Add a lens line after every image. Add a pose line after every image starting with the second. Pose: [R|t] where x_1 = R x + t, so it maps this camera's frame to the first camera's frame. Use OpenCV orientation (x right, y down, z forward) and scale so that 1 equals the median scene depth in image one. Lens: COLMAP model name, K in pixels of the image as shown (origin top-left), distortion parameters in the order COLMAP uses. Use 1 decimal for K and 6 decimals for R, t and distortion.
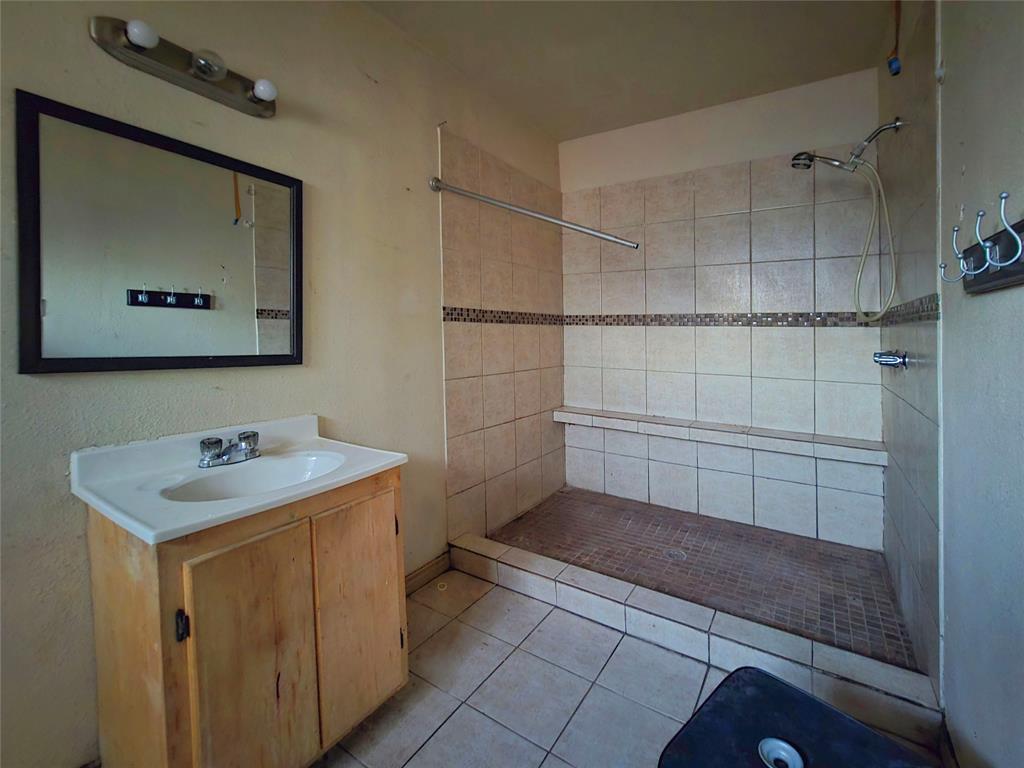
lens RADIAL K [[446.1, 0, 511.0], [0, 446.1, 379.7], [0, 0, 1]] dist [0.006830, 0.001303]
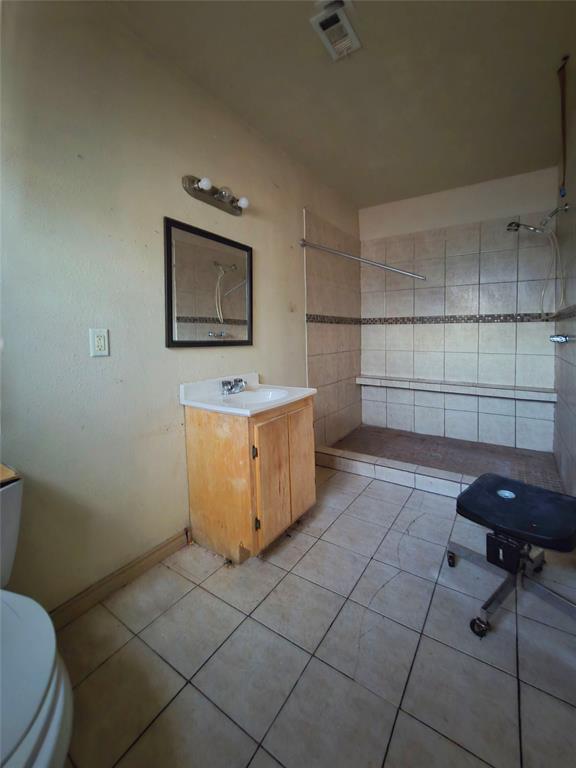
lens RADIAL K [[334.6, 0, 288.2], [0, 334.6, 387.9], [0, 0, 1]] dist [0.006830, 0.001303]
pose [[0.999709, -0.019741, 0.013850, -0.217947], [0.018933, 0.998241, 0.056190, 0.043382], [-0.014935, -0.055912, 0.998324, -0.281330]]
